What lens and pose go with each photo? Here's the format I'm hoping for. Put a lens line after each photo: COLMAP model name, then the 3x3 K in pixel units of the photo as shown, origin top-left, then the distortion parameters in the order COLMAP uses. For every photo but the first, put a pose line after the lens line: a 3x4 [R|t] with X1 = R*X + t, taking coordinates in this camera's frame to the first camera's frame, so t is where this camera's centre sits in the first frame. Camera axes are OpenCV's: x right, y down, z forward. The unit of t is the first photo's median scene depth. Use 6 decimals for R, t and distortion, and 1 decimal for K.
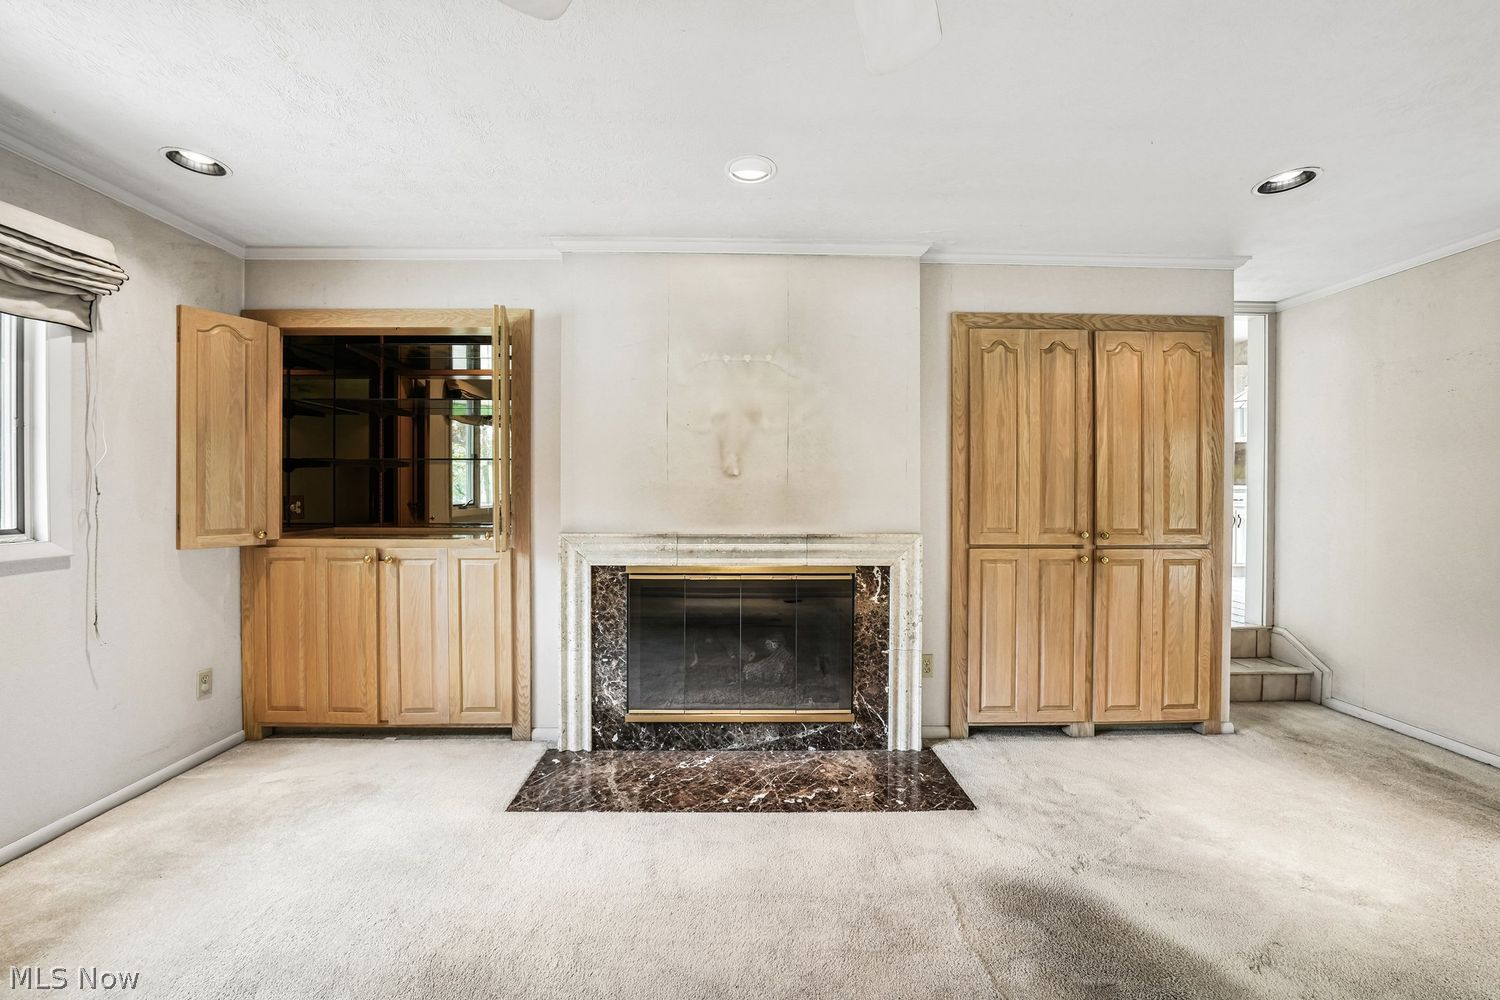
lens RADIAL K [[547.2, 0, 741.4], [0, 547.2, 489.5], [0, 0, 1]] dist [-0.020774, 0.003728]
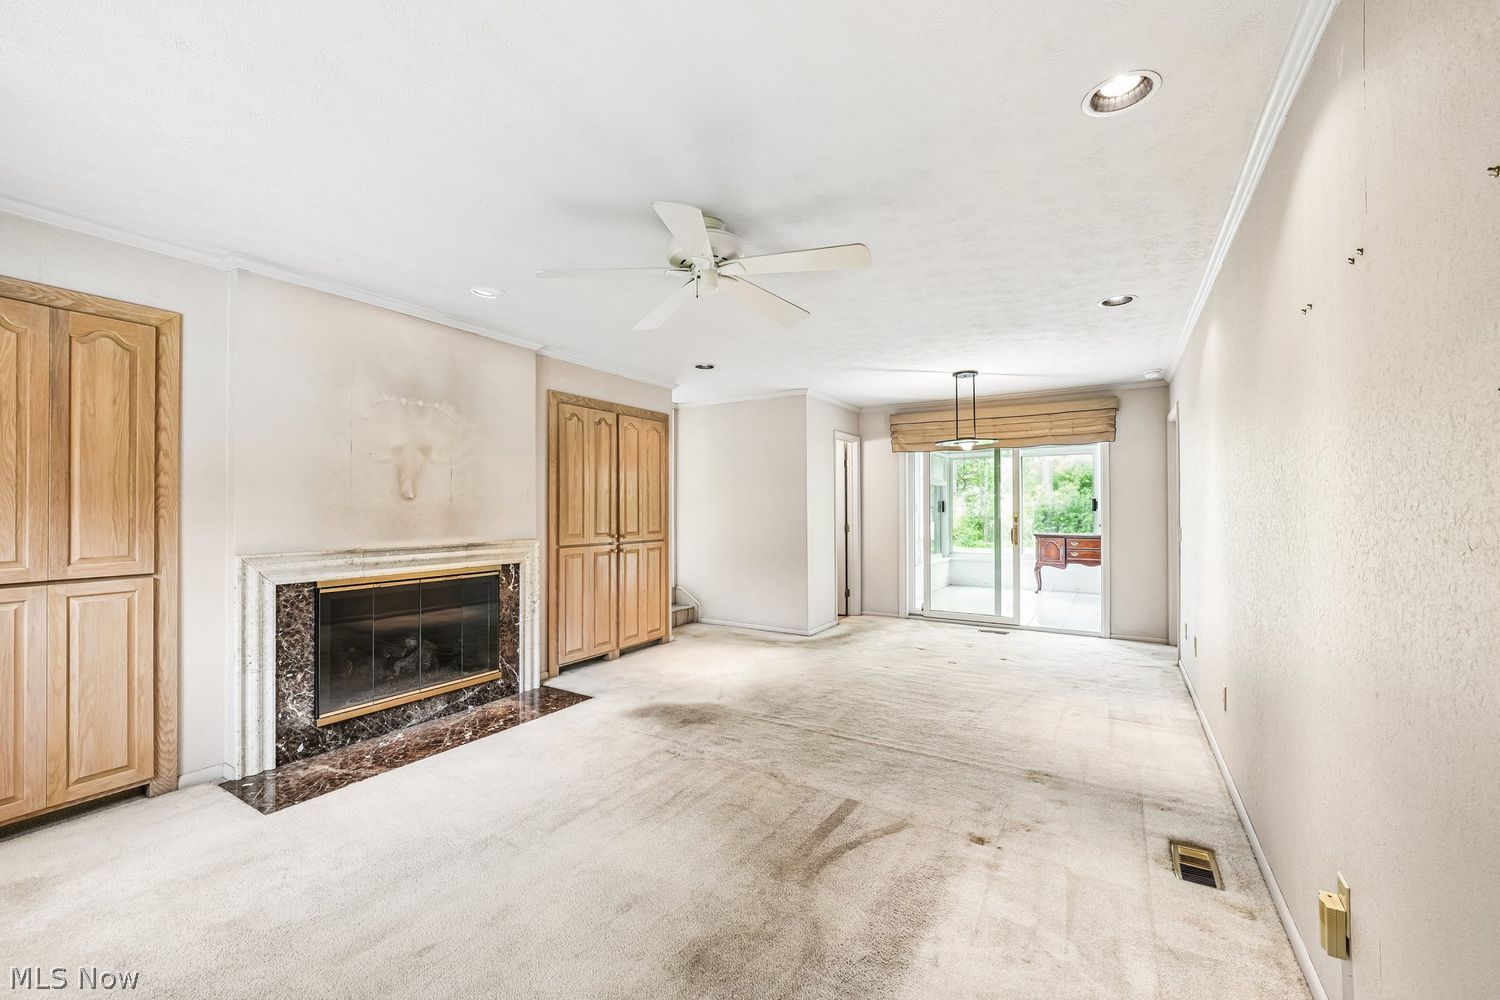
lens RADIAL K [[602.4, 0, 751.9], [0, 602.4, 504.1], [0, 0, 1]] dist [-0.003690, -0.000298]
pose [[0.529422, 0.001982, 0.848356, -0.742400], [0.008334, 0.999937, -0.007536, 0.003221], [-0.848318, 0.011060, 0.529372, -0.348117]]
